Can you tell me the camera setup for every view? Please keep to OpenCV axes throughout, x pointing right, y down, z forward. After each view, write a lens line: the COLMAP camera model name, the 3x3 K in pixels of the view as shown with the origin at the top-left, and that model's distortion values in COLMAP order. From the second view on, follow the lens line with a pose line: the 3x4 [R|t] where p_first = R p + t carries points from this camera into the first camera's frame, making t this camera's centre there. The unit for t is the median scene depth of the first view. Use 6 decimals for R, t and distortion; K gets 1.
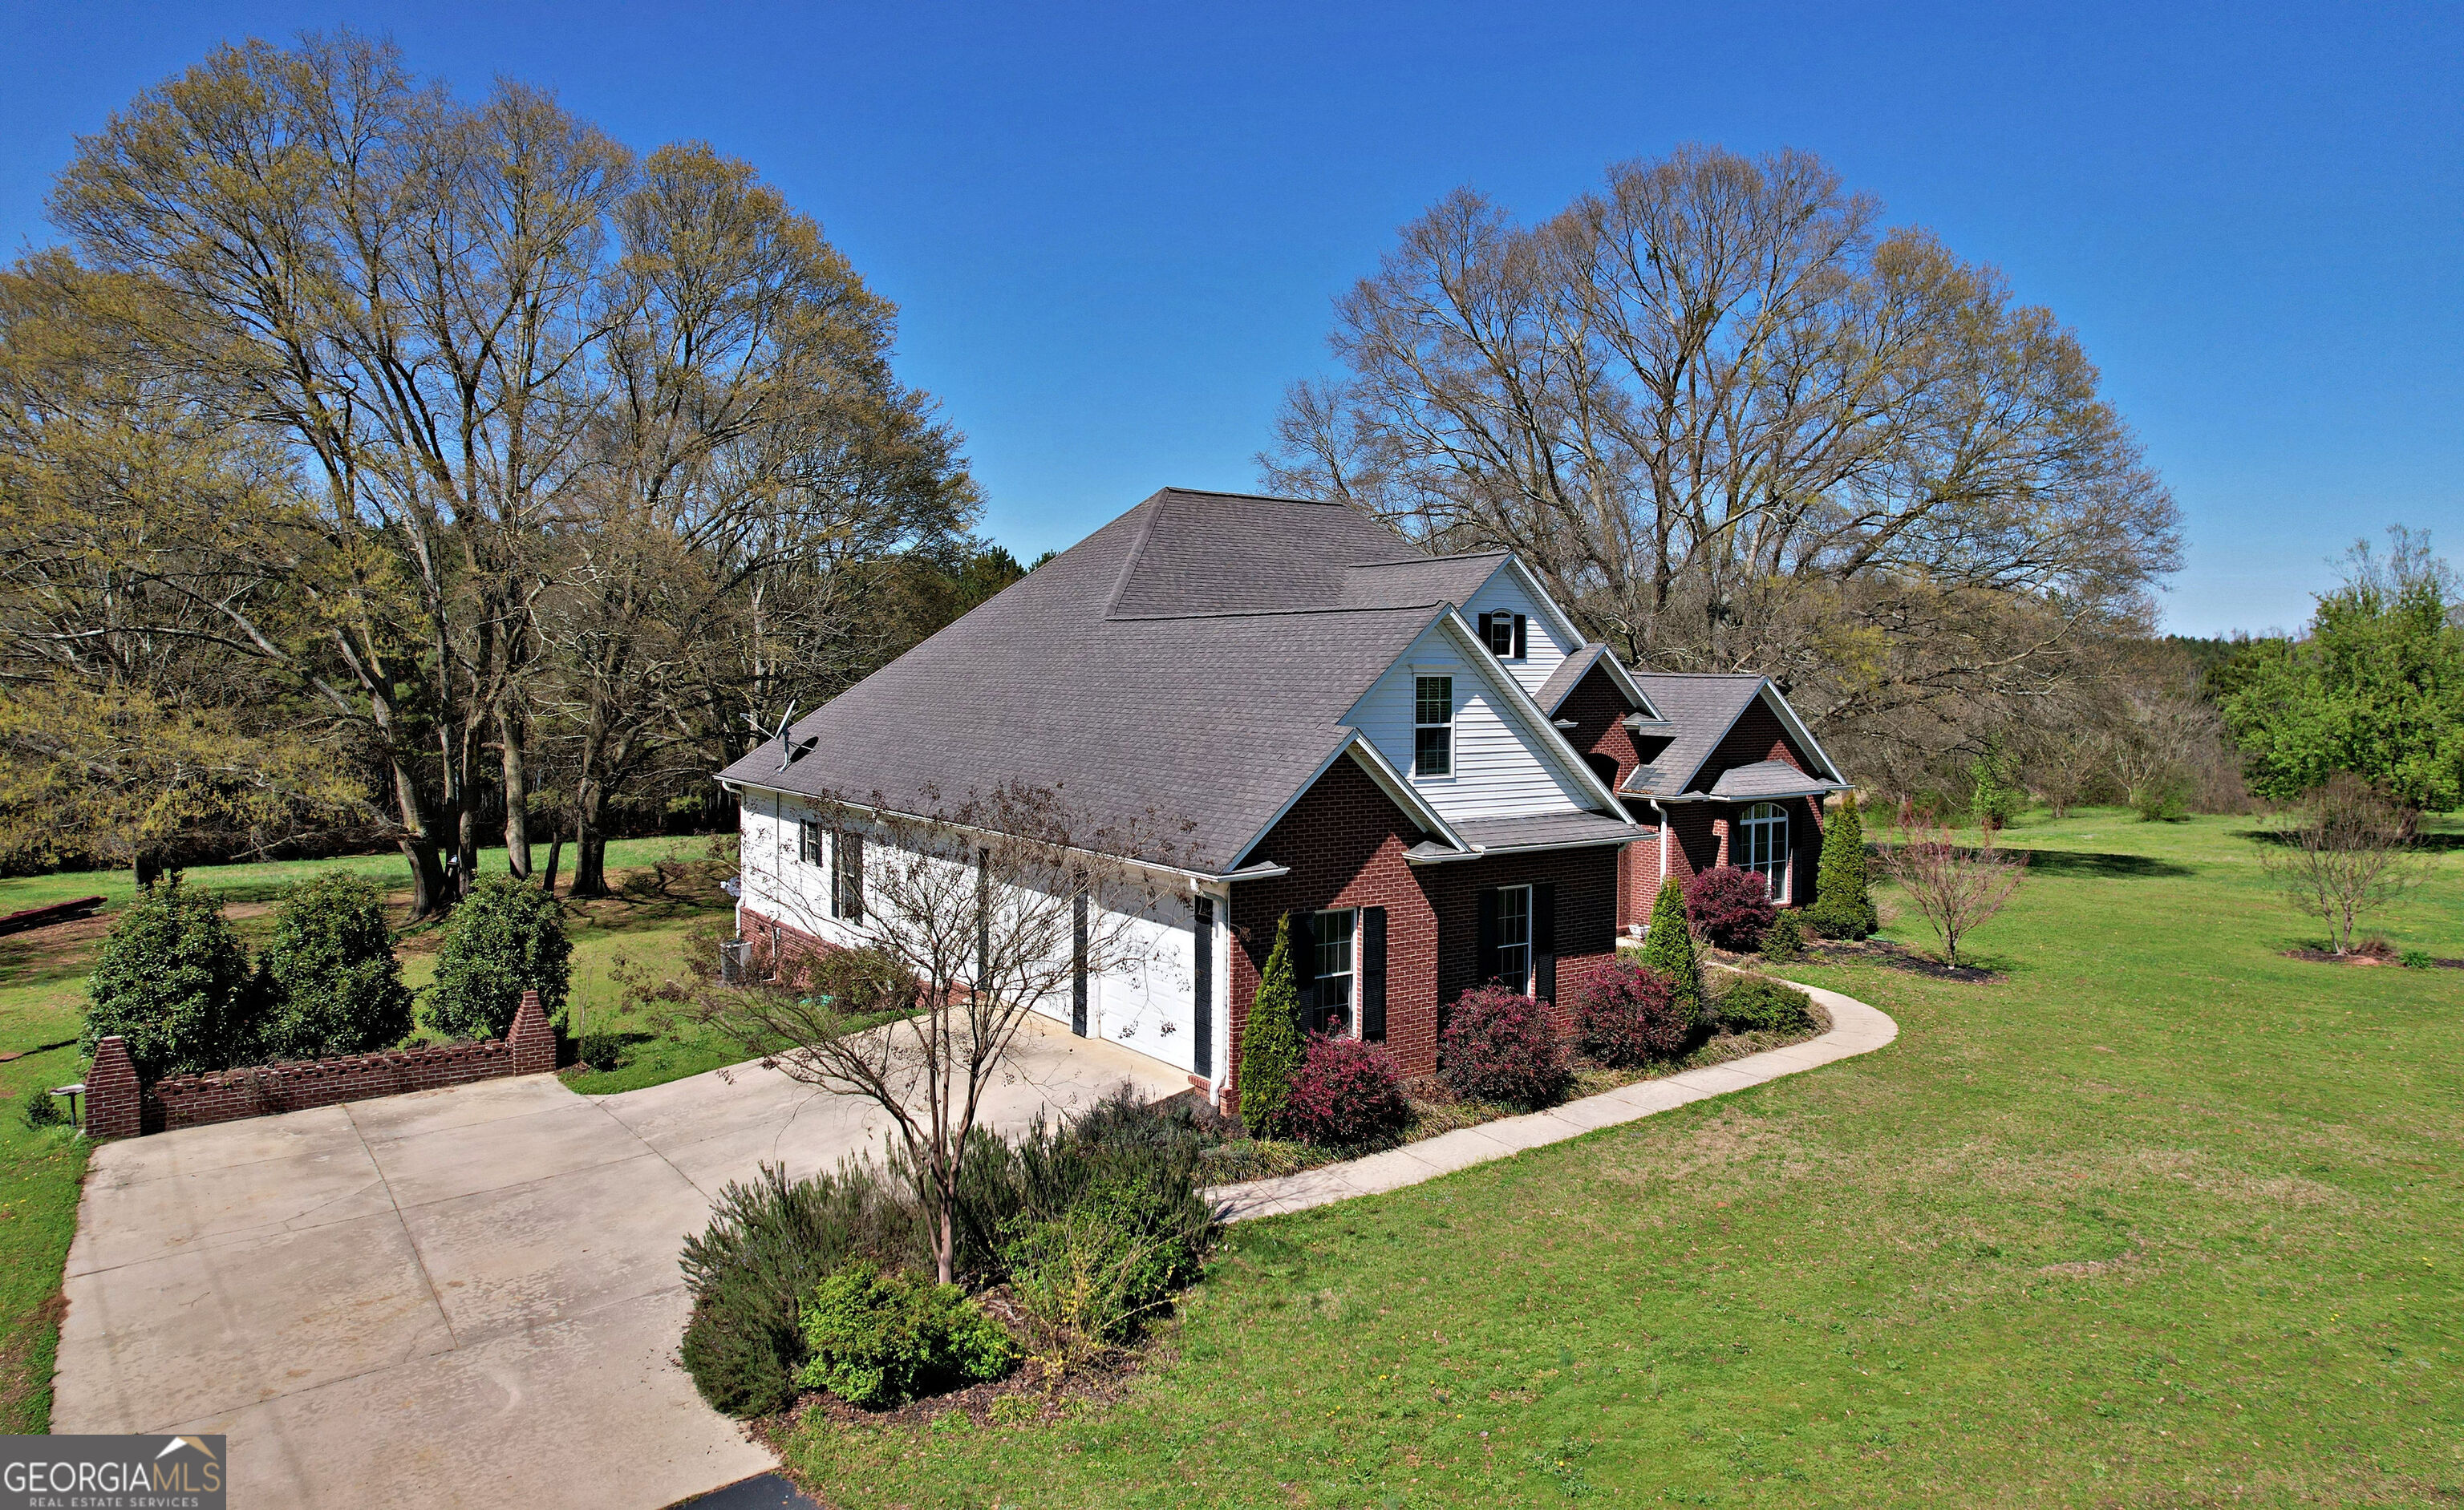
lens RADIAL K [[1553.3, 0, 1228.3], [0, 1553.3, 730.4], [0, 0, 1]] dist [-0.036809, 0.004885]
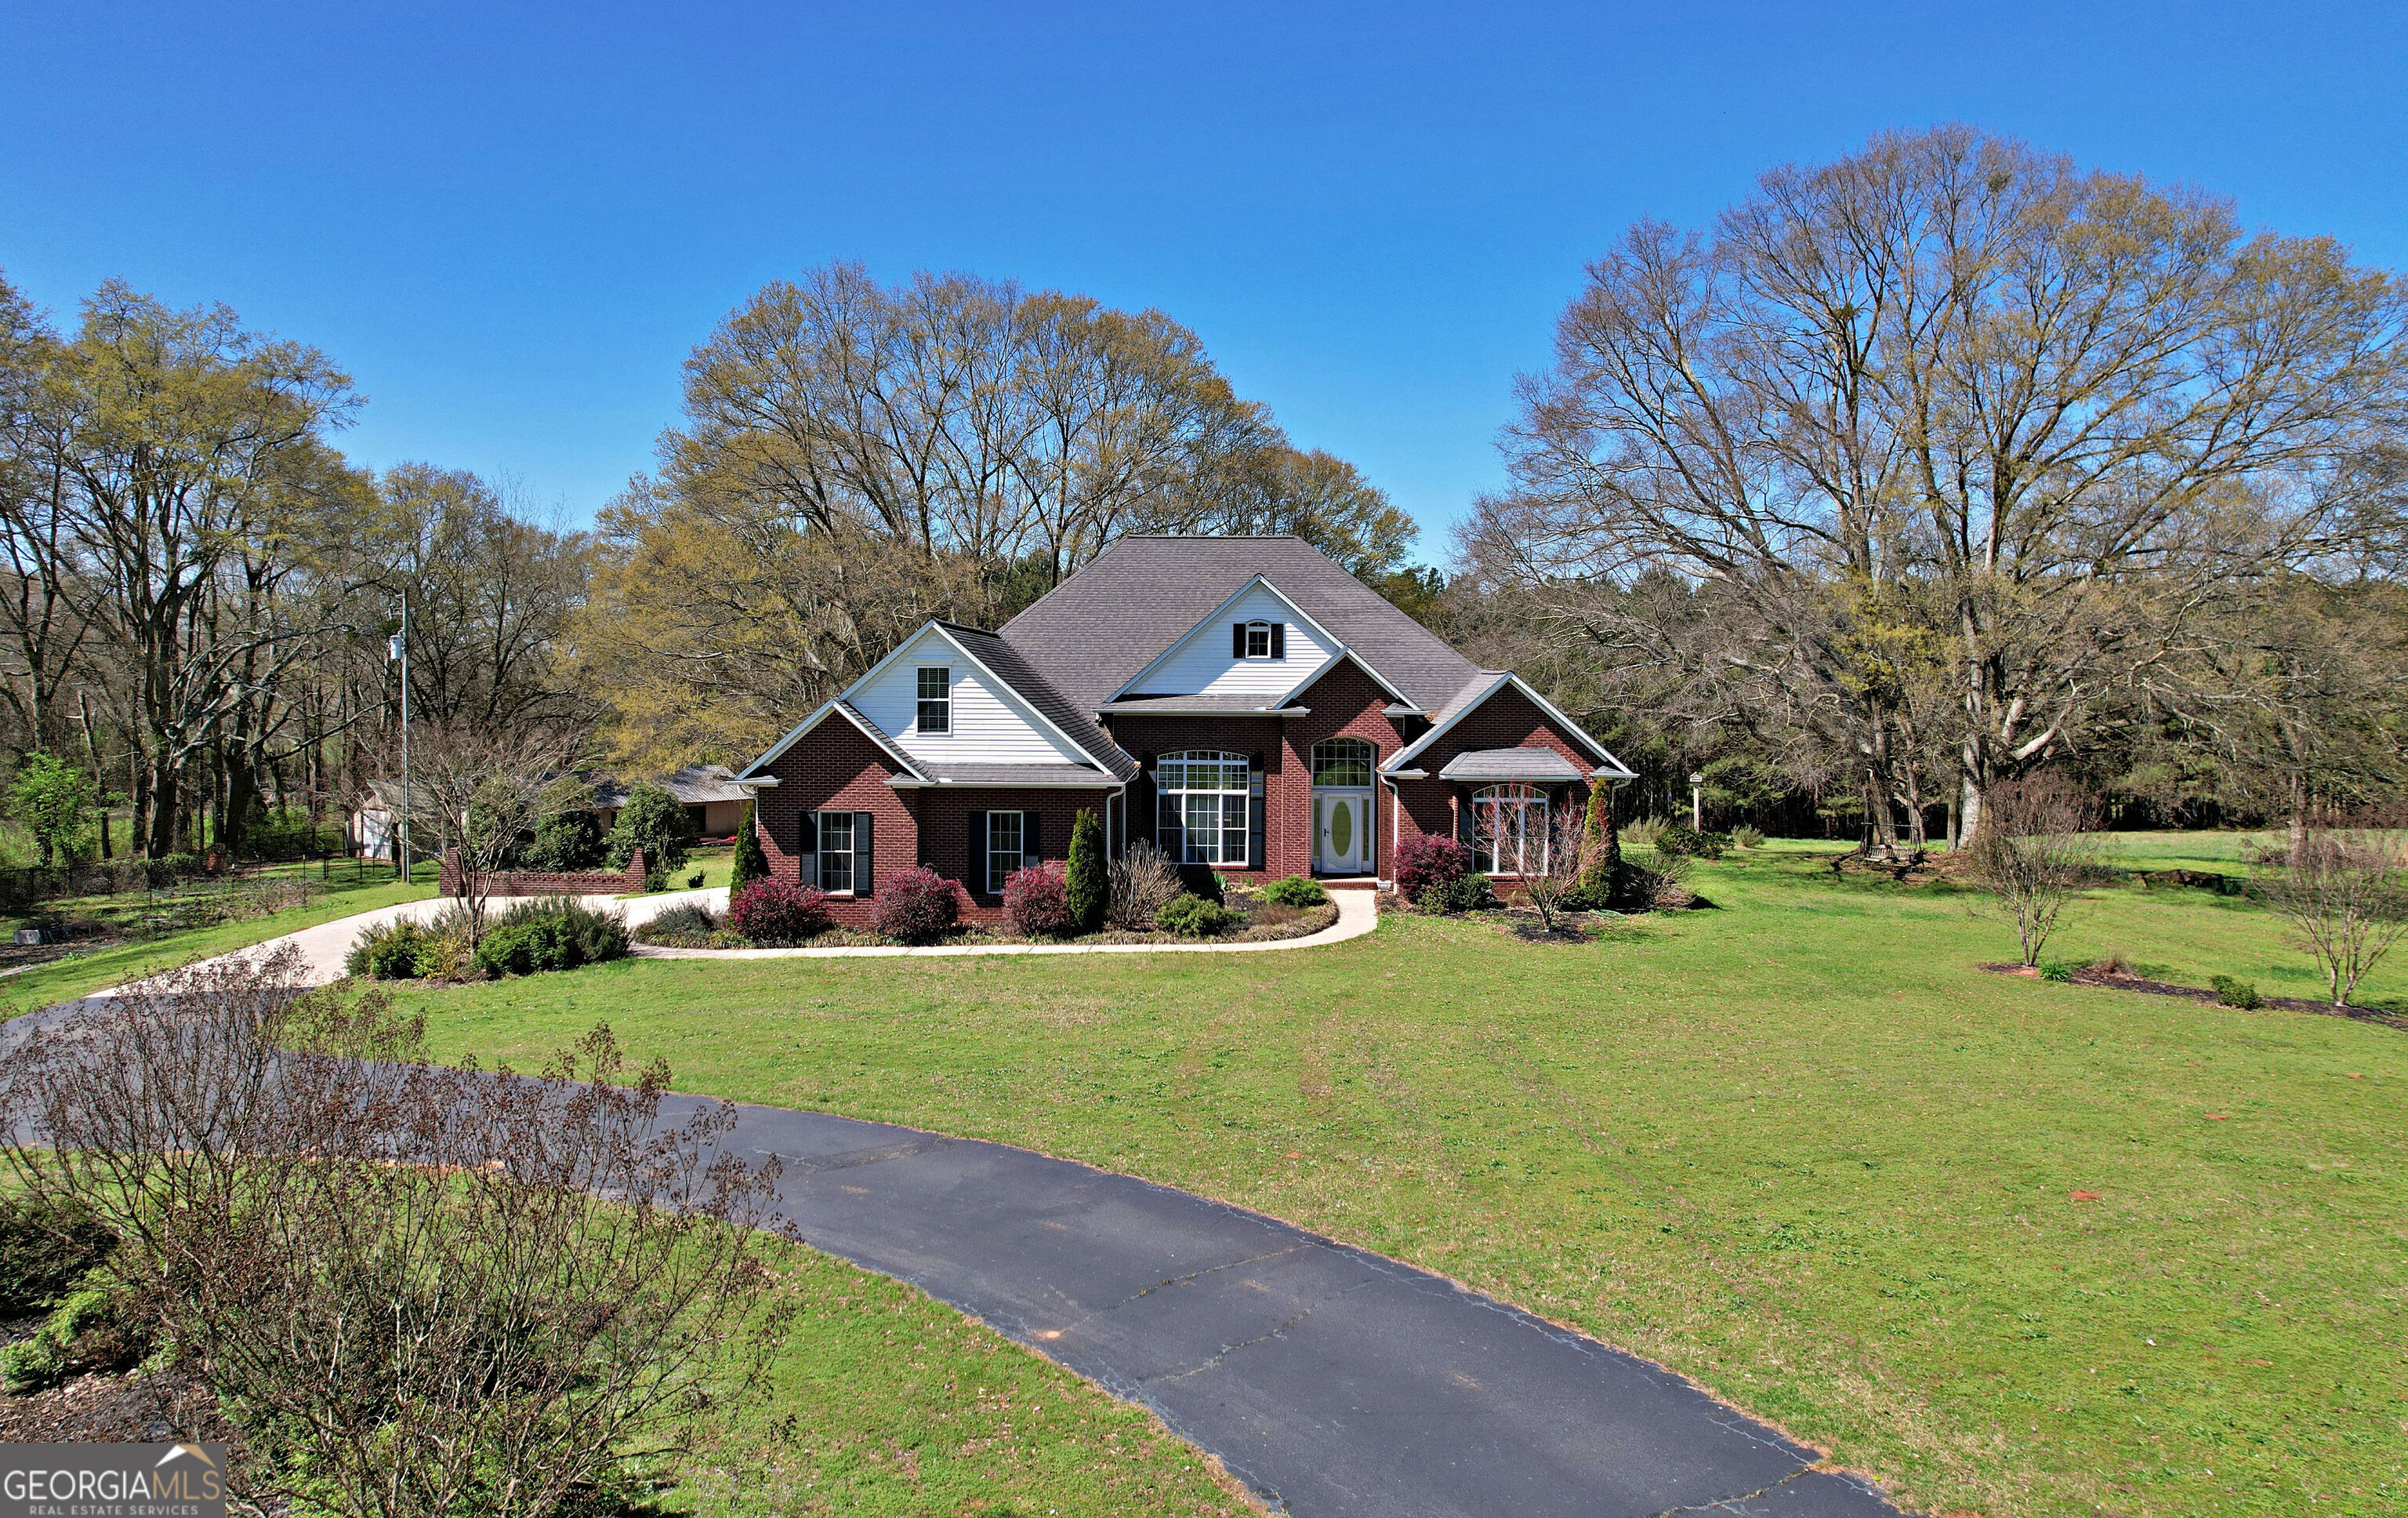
lens RADIAL K [[1568.4, 0, 1154.8], [0, 1568.4, 686.9], [0, 0, 1]] dist [-0.019075, 0.000236]
pose [[0.796102, -0.000849, -0.605162, 0.900654], [-0.024363, 0.999143, -0.033451, 0.022404], [0.604672, 0.041374, 0.795399, -0.073597]]
